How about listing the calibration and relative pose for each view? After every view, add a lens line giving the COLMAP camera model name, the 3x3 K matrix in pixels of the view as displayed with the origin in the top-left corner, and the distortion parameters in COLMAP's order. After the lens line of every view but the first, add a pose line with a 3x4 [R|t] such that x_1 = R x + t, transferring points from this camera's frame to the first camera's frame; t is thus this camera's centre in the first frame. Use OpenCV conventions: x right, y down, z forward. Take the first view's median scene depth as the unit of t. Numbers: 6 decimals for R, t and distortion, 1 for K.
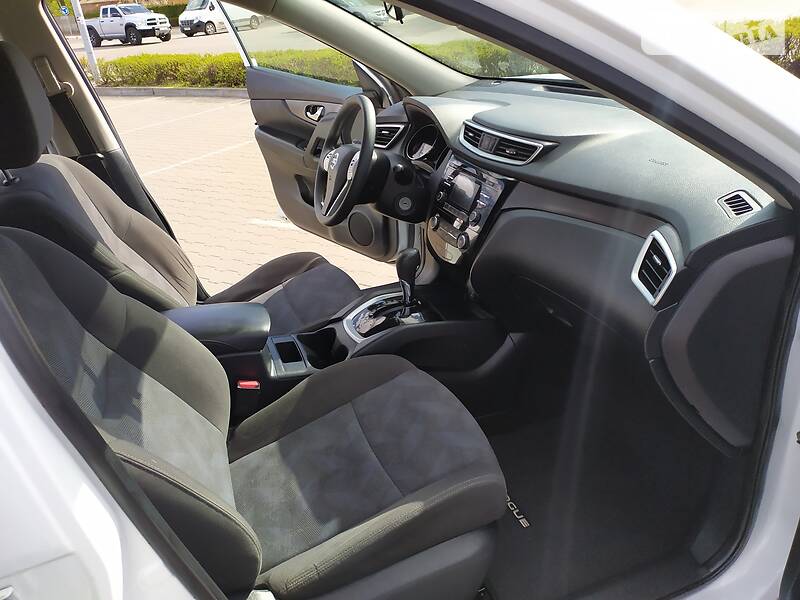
lens RADIAL K [[592.0, 0, 399.3], [0, 592.0, 300.3], [0, 0, 1]] dist [0.073040, -0.071373]
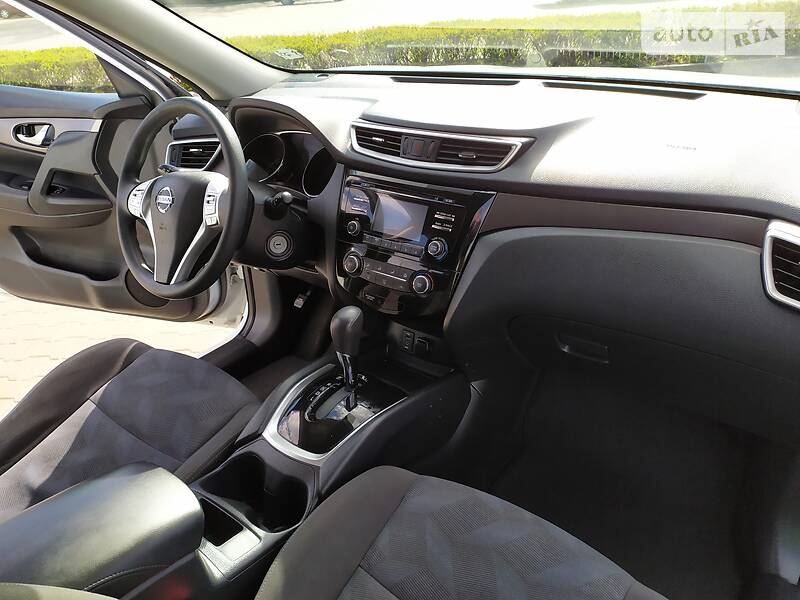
lens RADIAL K [[592.0, 0, 399.3], [0, 592.0, 300.3], [0, 0, 1]] dist [0.073040, -0.071373]
pose [[0.855273, -0.220552, 0.468897, -0.232587], [0.225548, 0.973130, 0.046322, -0.105016], [-0.466514, 0.066141, 0.882037, 0.324112]]
